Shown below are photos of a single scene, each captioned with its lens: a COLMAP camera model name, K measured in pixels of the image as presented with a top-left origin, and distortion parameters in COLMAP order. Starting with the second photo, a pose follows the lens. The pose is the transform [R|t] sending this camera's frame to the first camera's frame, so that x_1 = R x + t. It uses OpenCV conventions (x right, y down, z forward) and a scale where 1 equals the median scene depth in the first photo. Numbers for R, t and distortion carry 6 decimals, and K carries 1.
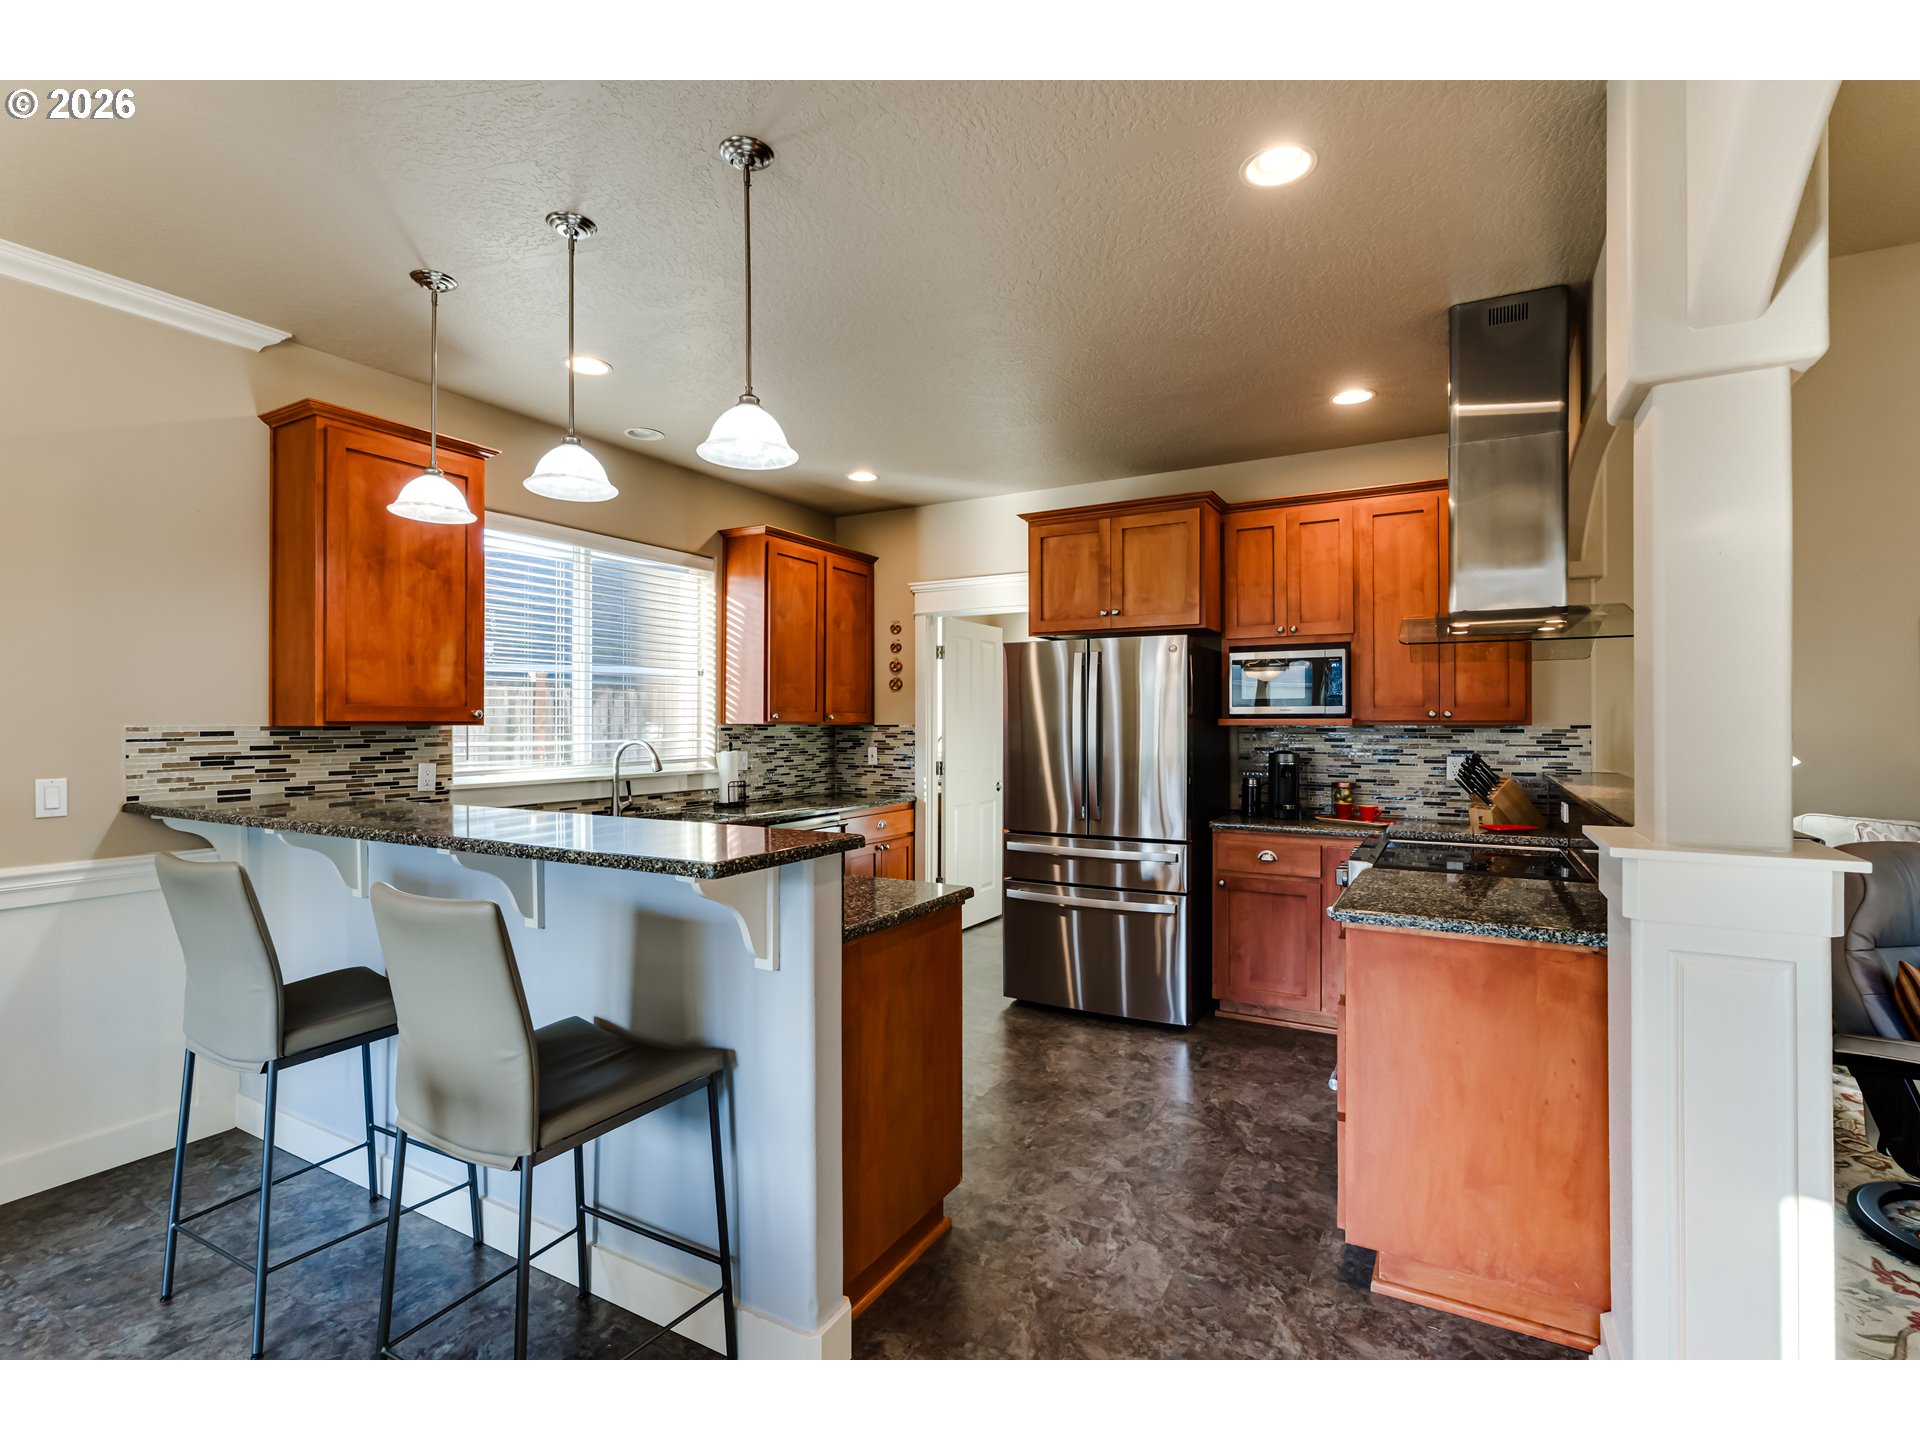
lens RADIAL K [[889.6, 0, 966.6], [0, 889.6, 720.8], [0, 0, 1]] dist [-0.001268, 0.000168]
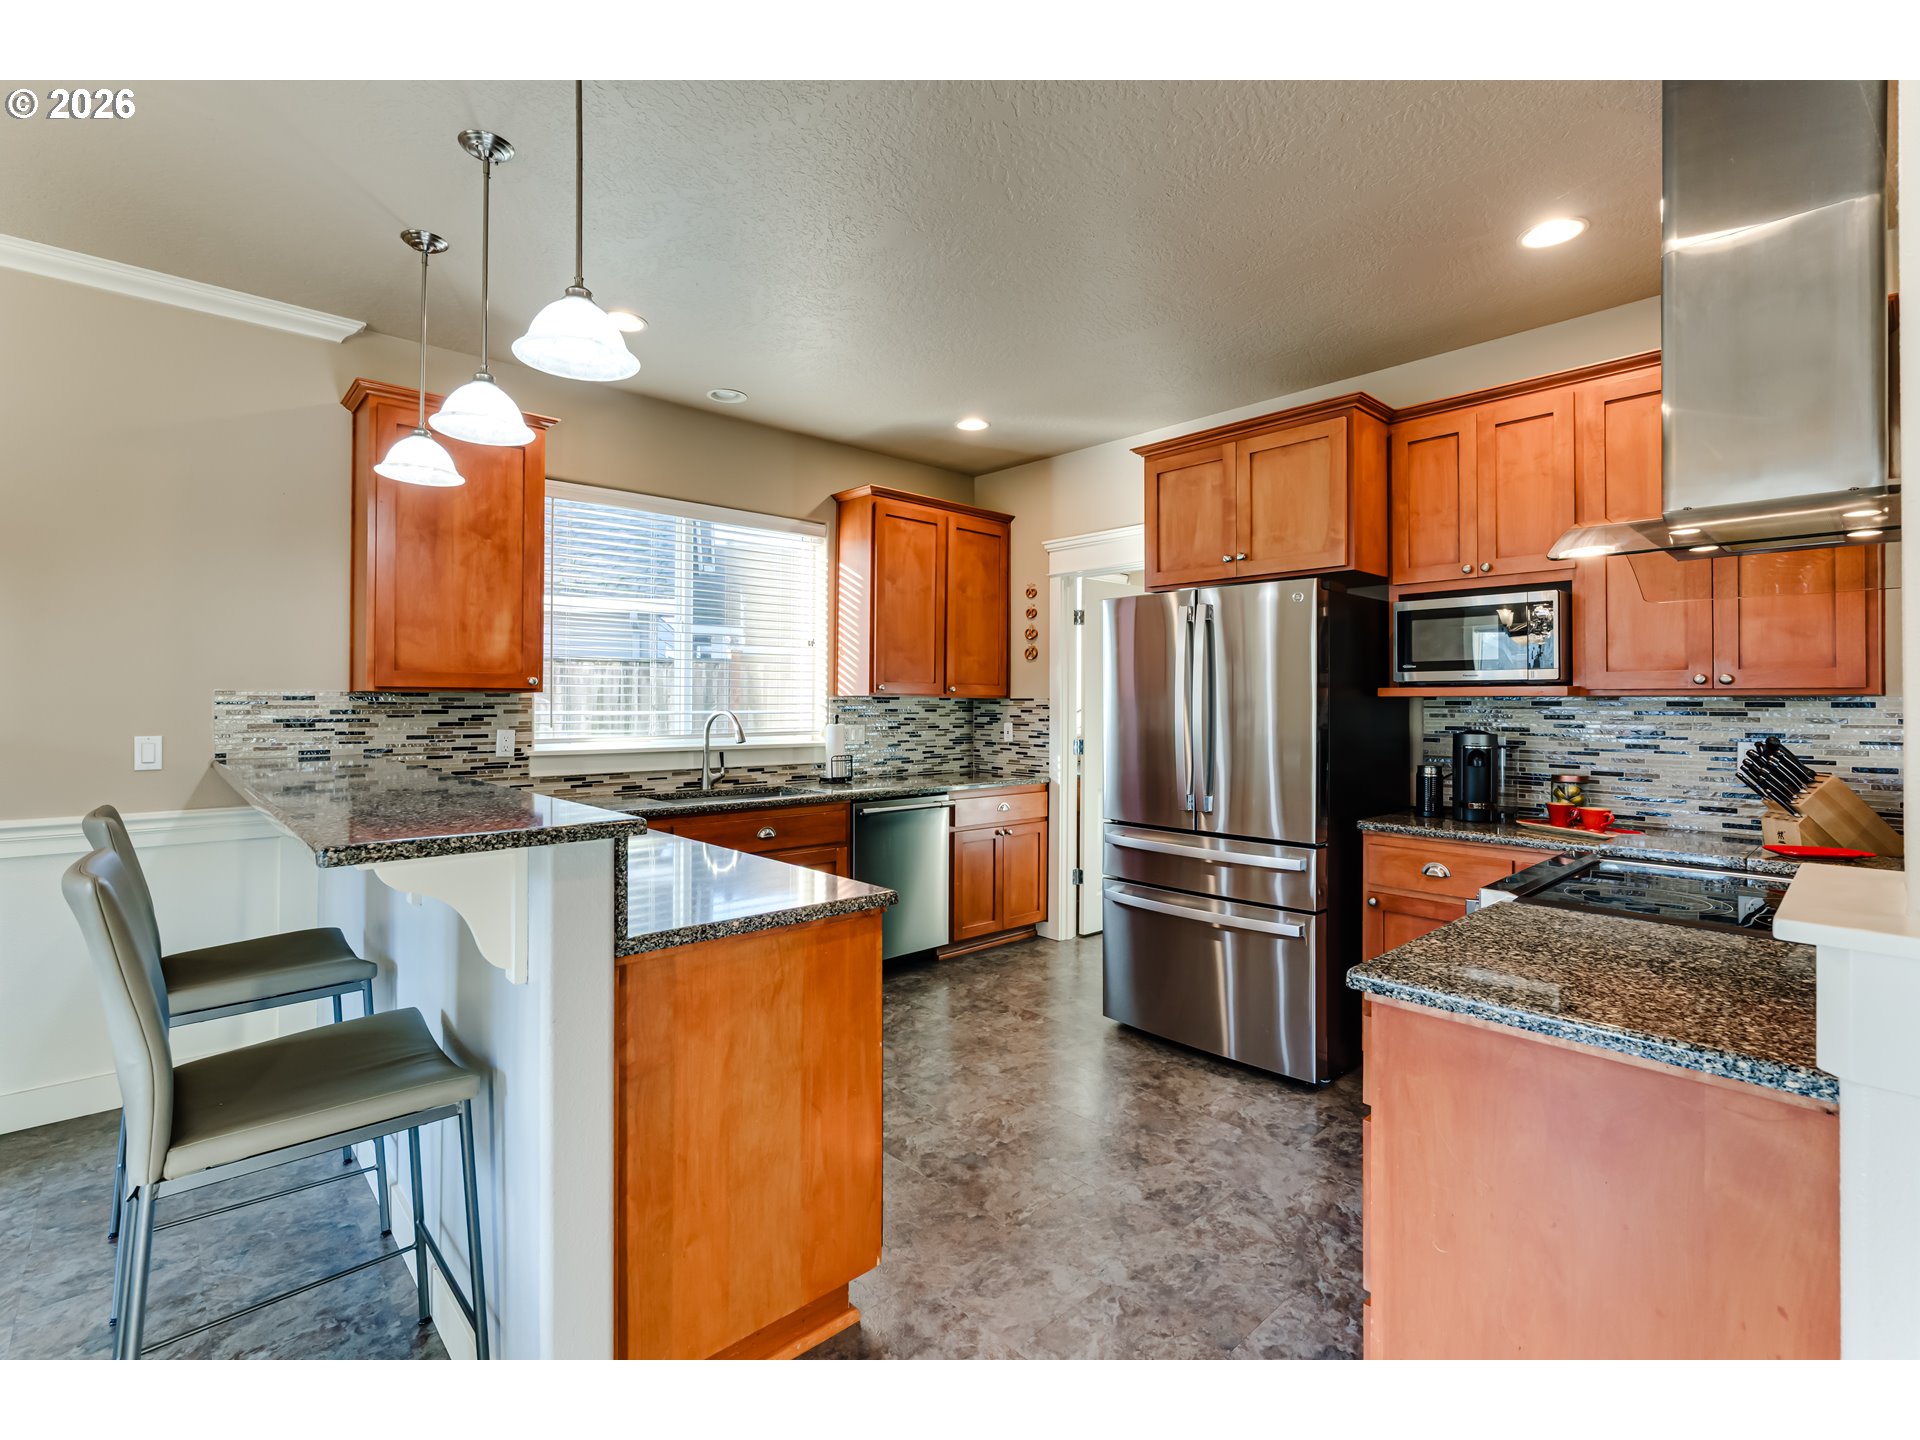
lens RADIAL K [[883.2, 0, 953.0], [0, 883.2, 696.8], [0, 0, 1]] dist [-0.002261, 0.000400]
pose [[0.950628, 0.001930, -0.310326, 0.170756], [-0.003729, 0.999980, -0.005202, 0.010914], [0.310309, 0.006102, 0.950616, 0.157852]]
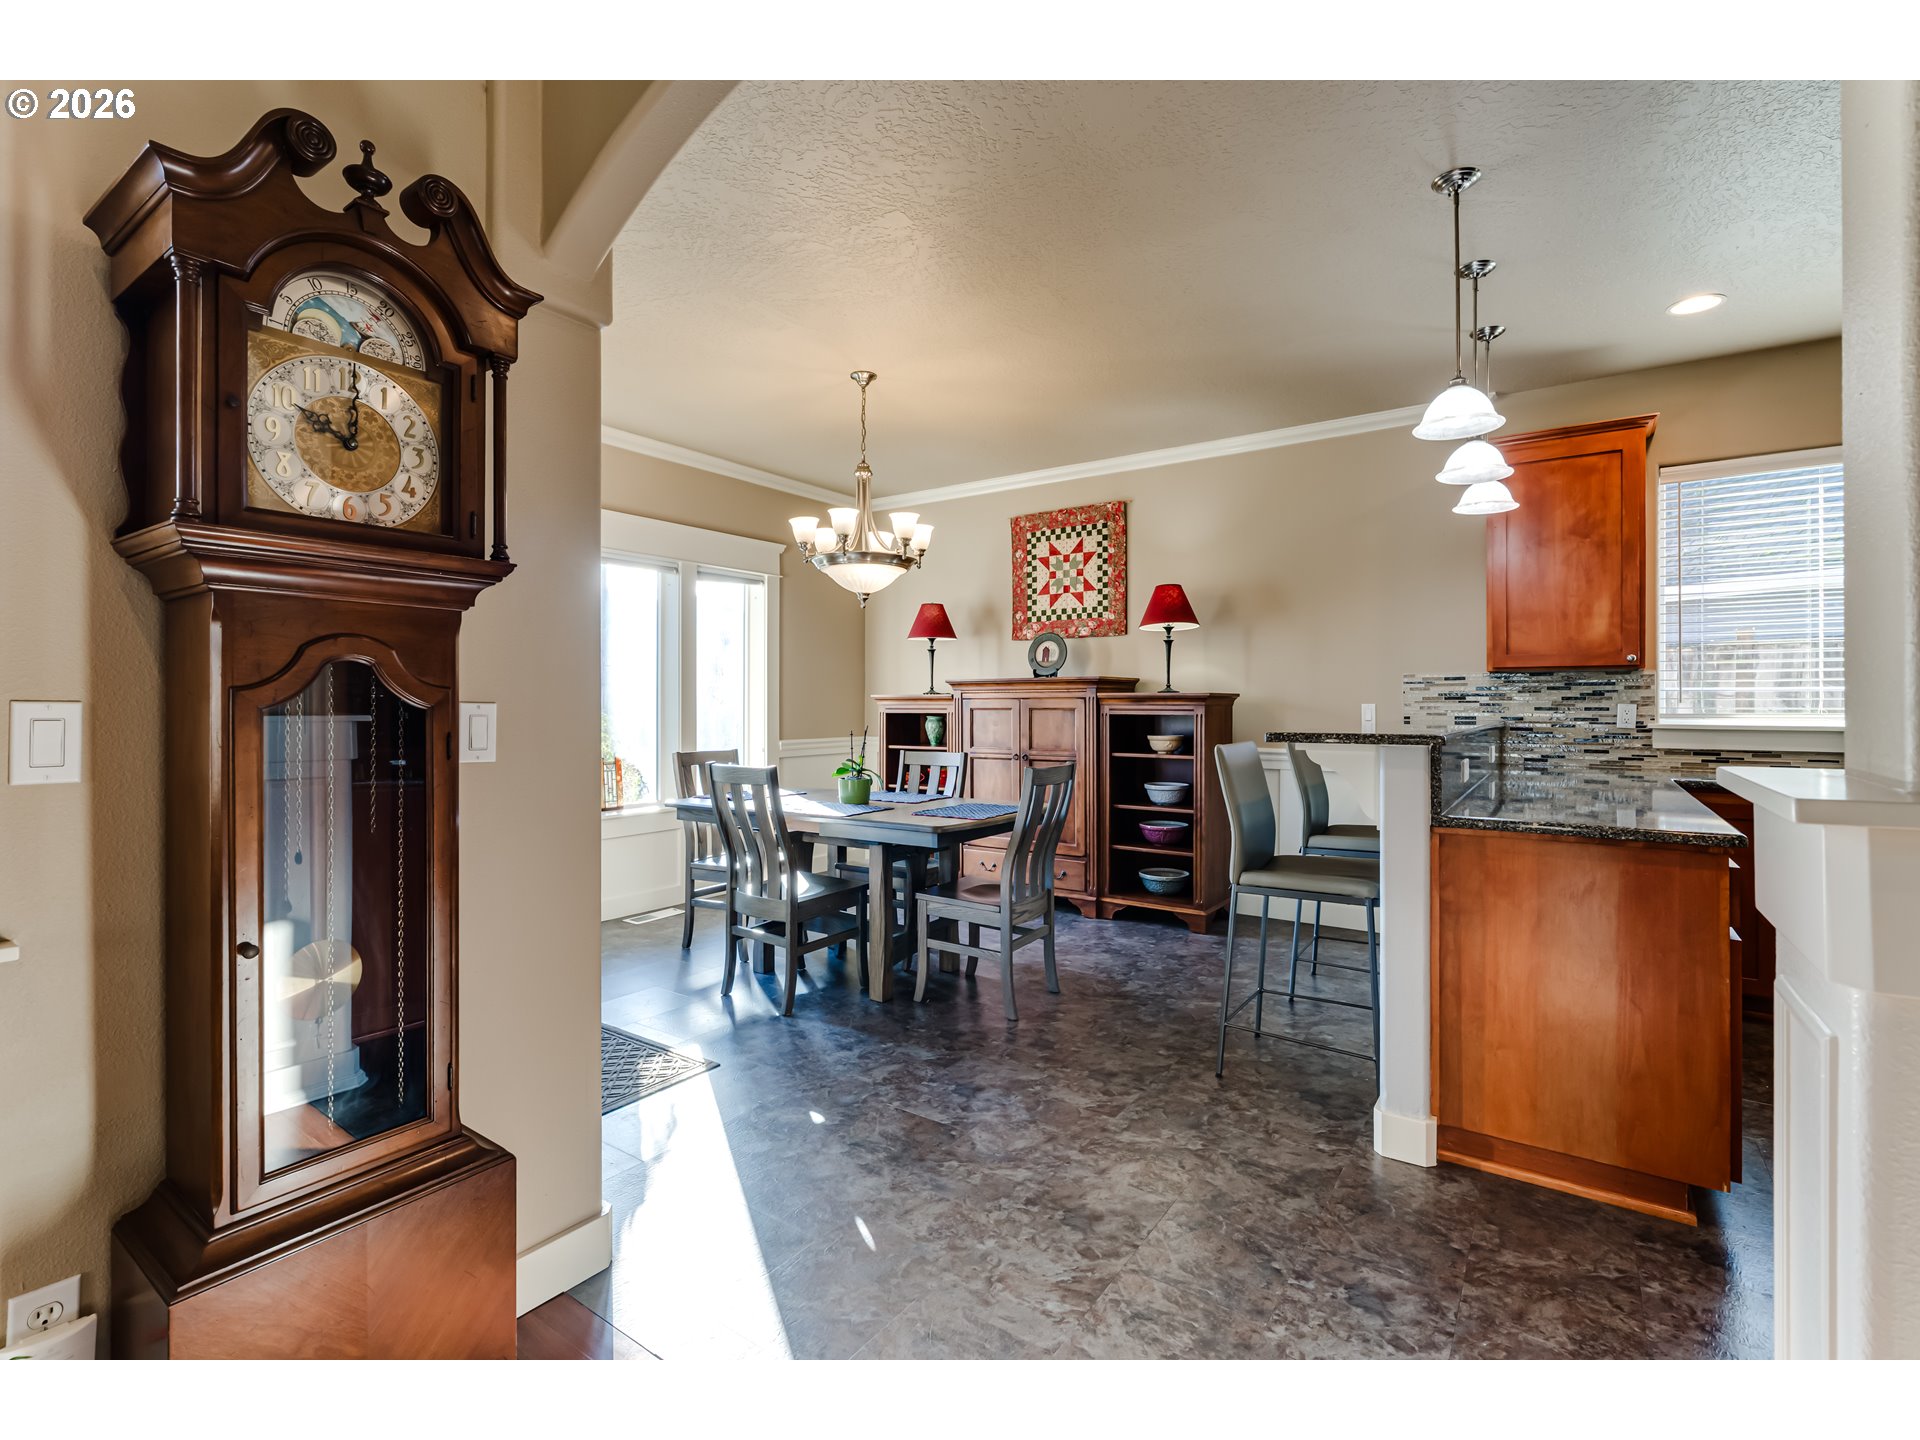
lens RADIAL K [[865.1, 0, 971.2], [0, 865.1, 705.7], [0, 0, 1]] dist [-0.003001, -0.000046]
pose [[-0.089469, 0.003301, -0.995984, 0.484429], [0.002843, 0.999991, 0.003058, 0.037254], [0.995986, -0.002558, -0.089477, 0.216888]]
